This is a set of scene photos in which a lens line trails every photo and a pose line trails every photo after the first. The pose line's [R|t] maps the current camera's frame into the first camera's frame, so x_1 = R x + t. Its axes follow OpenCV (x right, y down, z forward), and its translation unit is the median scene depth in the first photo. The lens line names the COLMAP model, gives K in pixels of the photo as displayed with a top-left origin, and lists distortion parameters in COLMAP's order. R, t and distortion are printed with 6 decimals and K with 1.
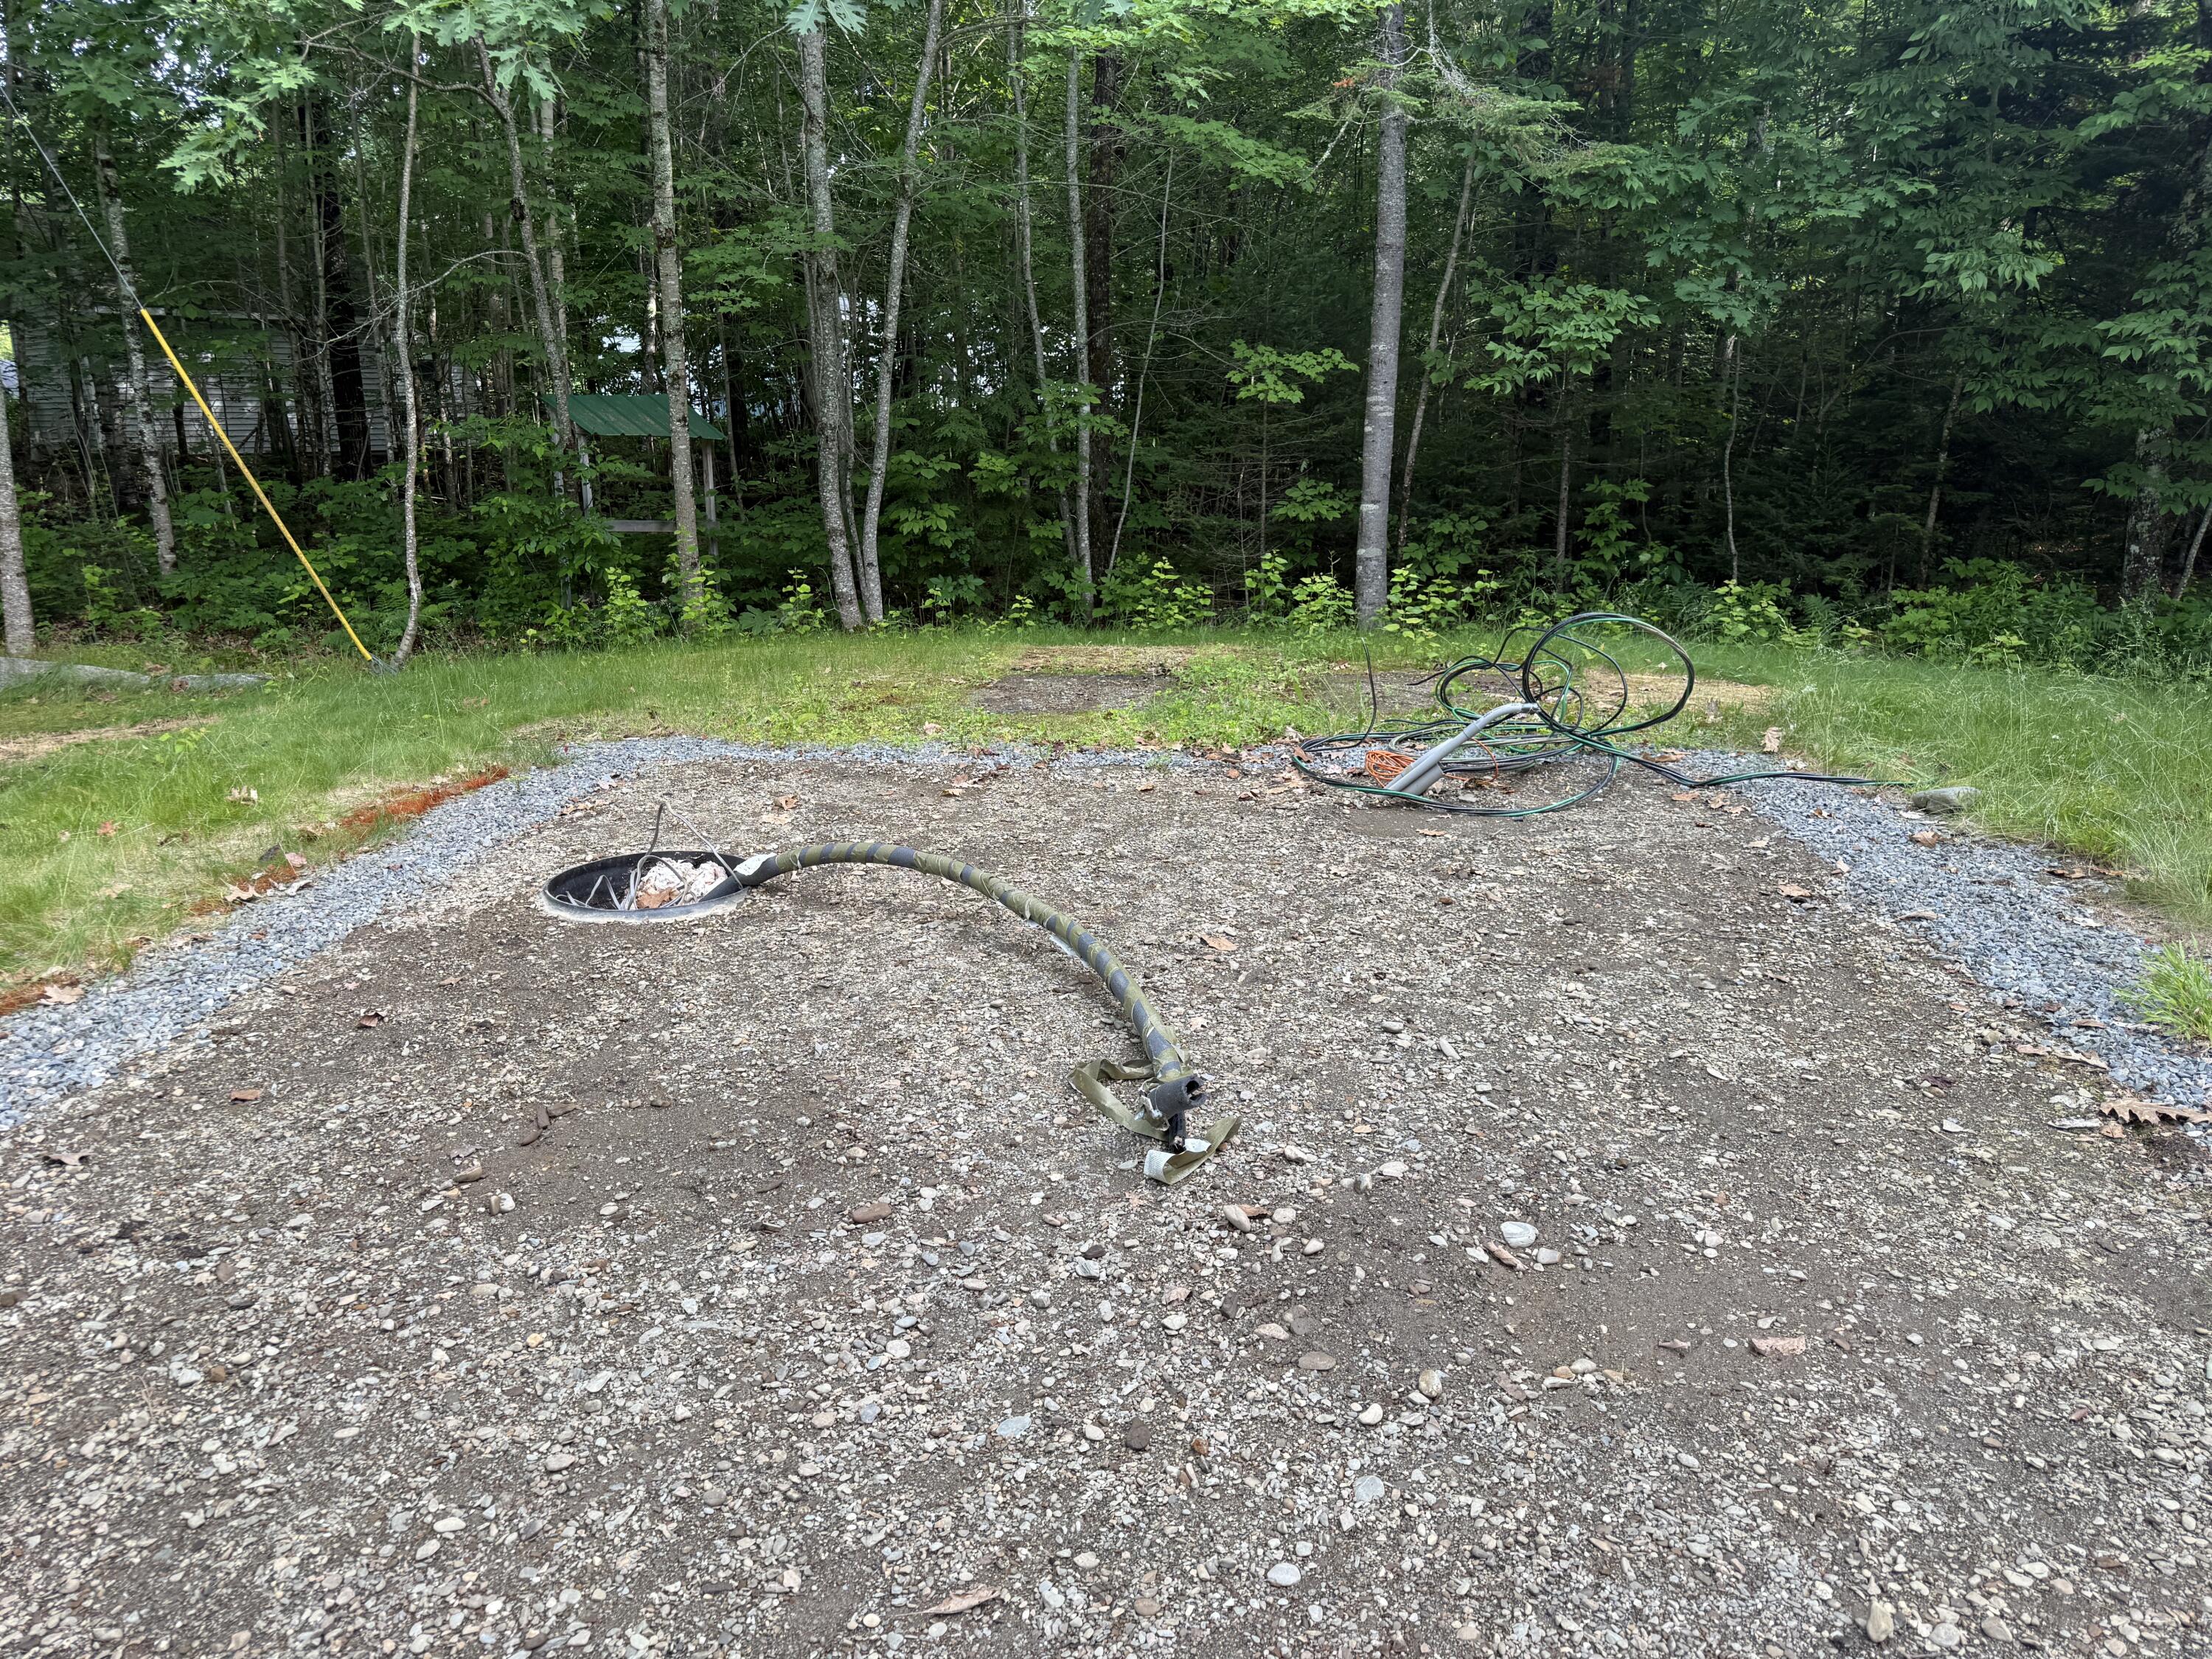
lens RADIAL K [[1515.3, 0, 1099.1], [0, 1515.3, 840.4], [0, 0, 1]] dist [0.010034, -0.000731]
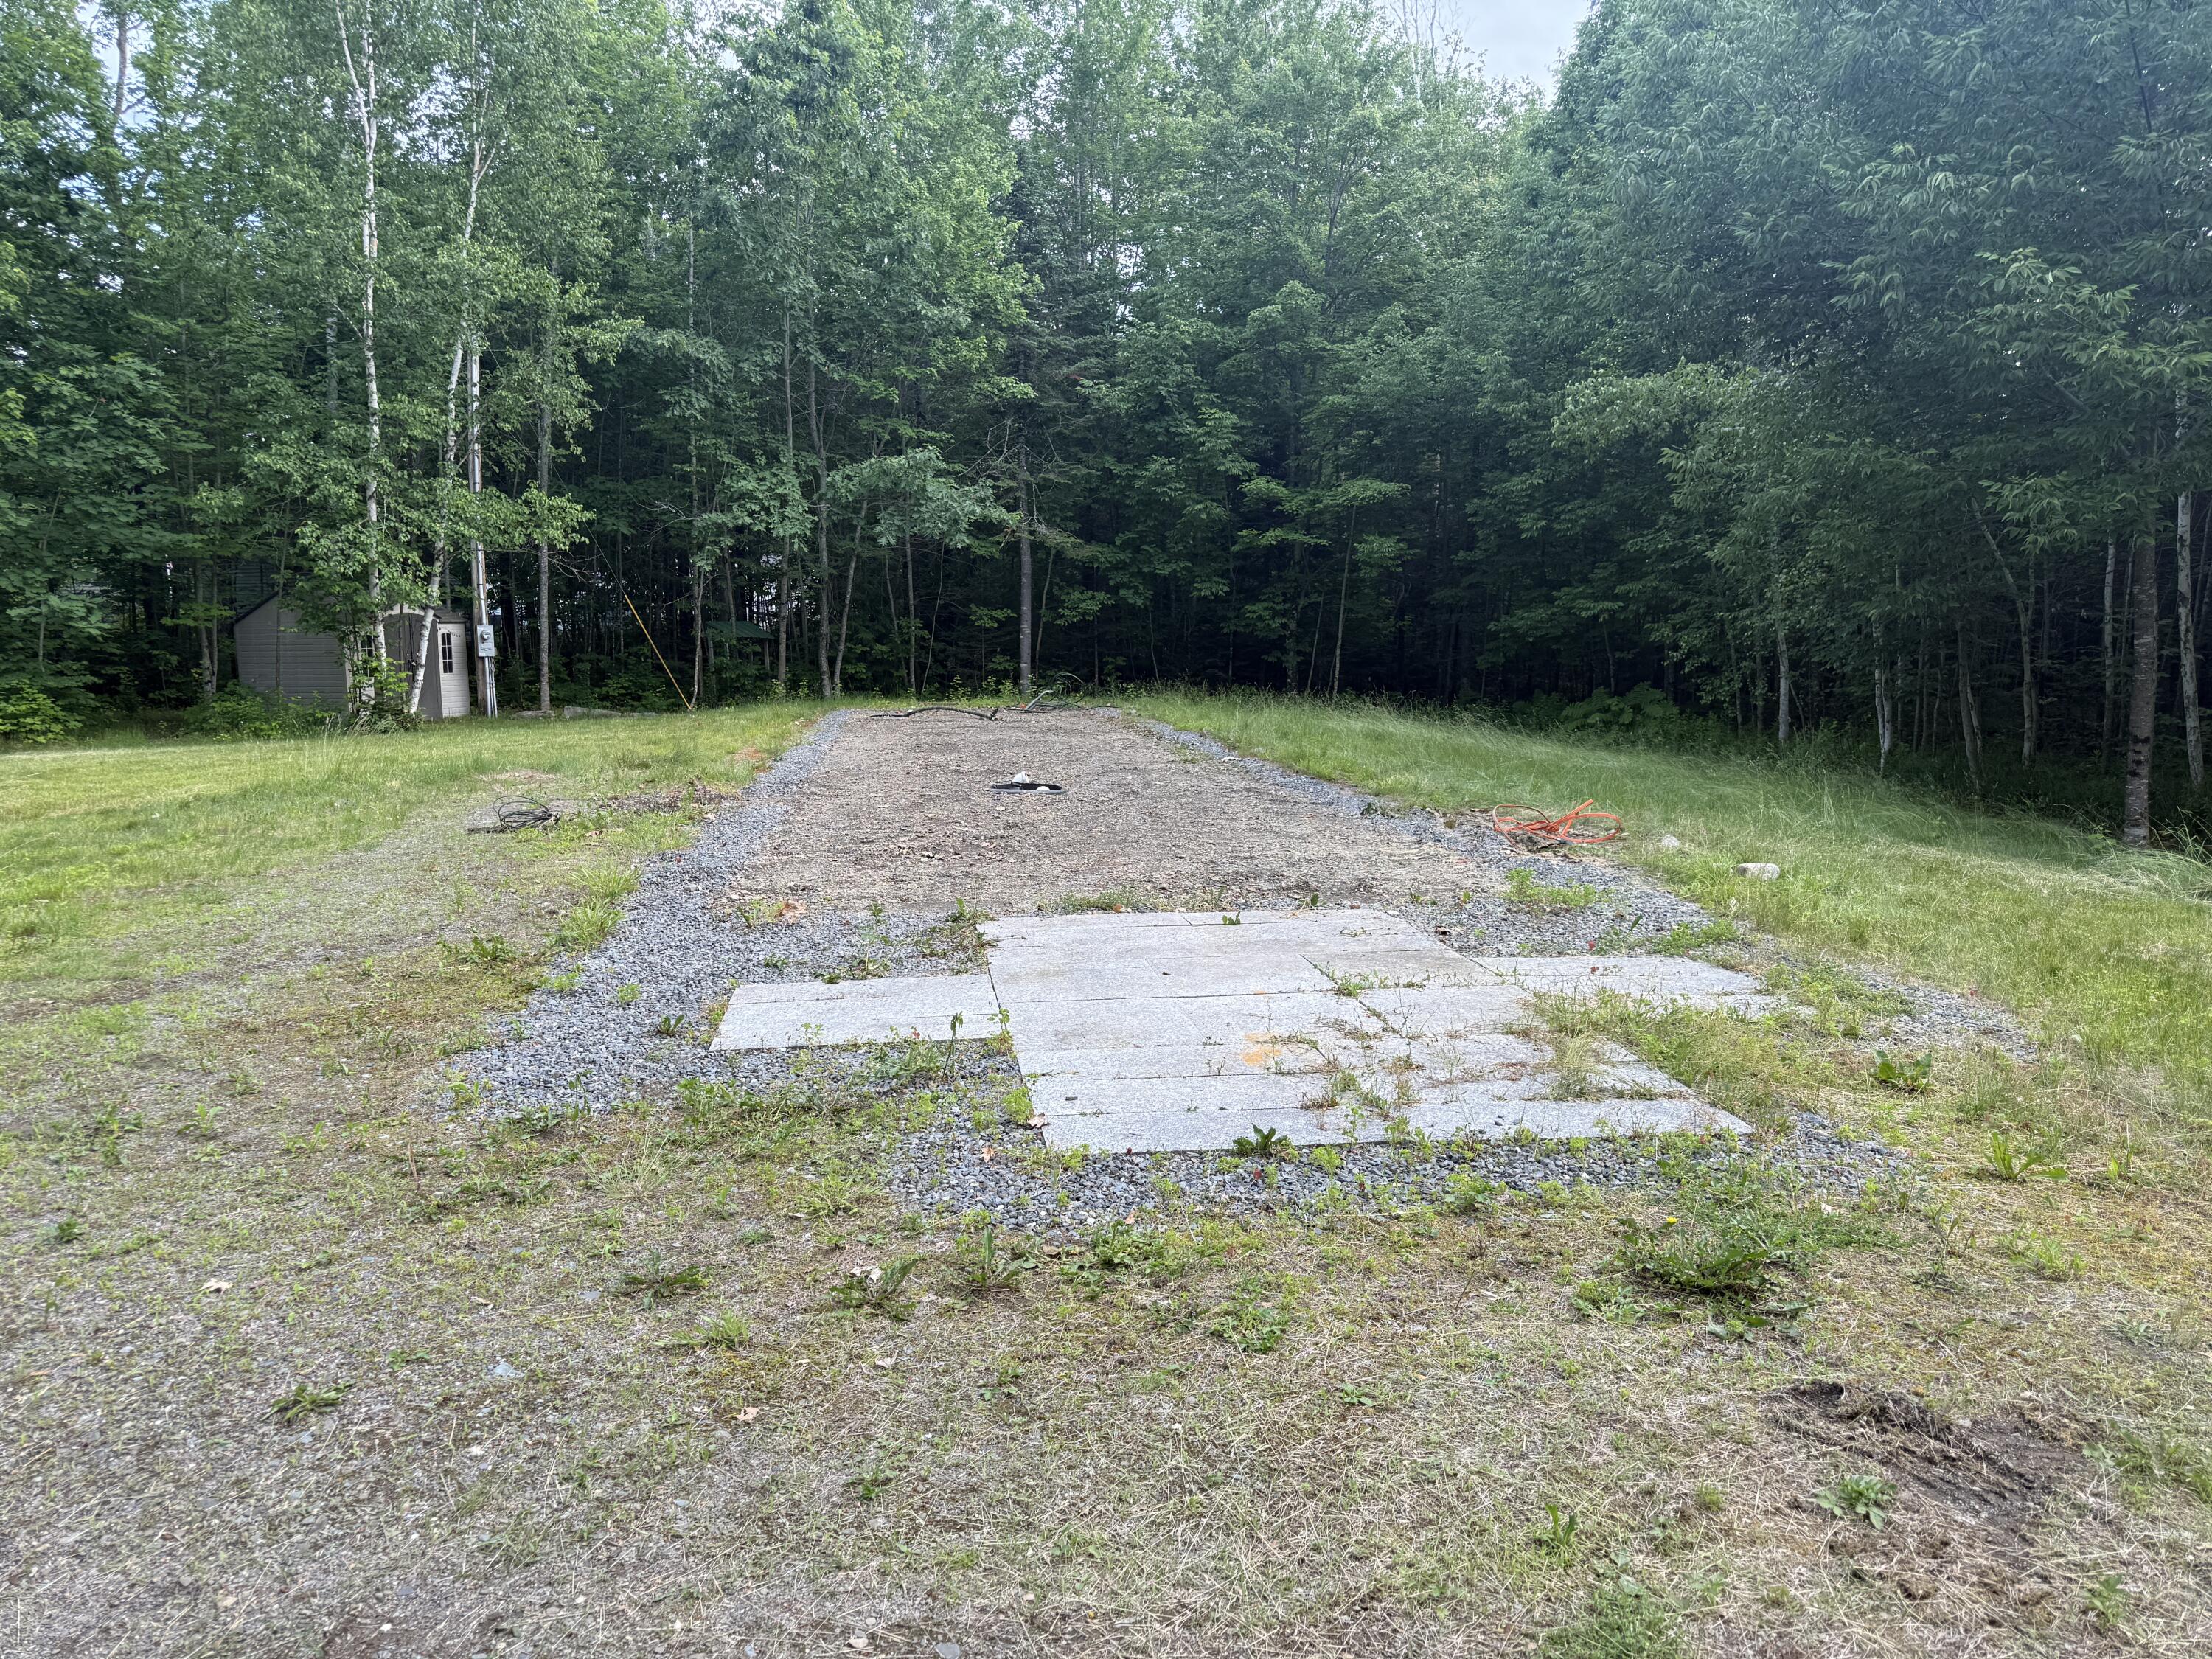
lens RADIAL K [[1515.3, 0, 1111.0], [0, 1515.3, 825.3], [0, 0, 1]] dist [0.010034, -0.000731]
pose [[0.975128, -0.014497, 0.221169, -0.284827], [0.048848, 0.987380, -0.150648, 0.501506], [-0.216194, 0.157705, 0.963530, -1.673357]]
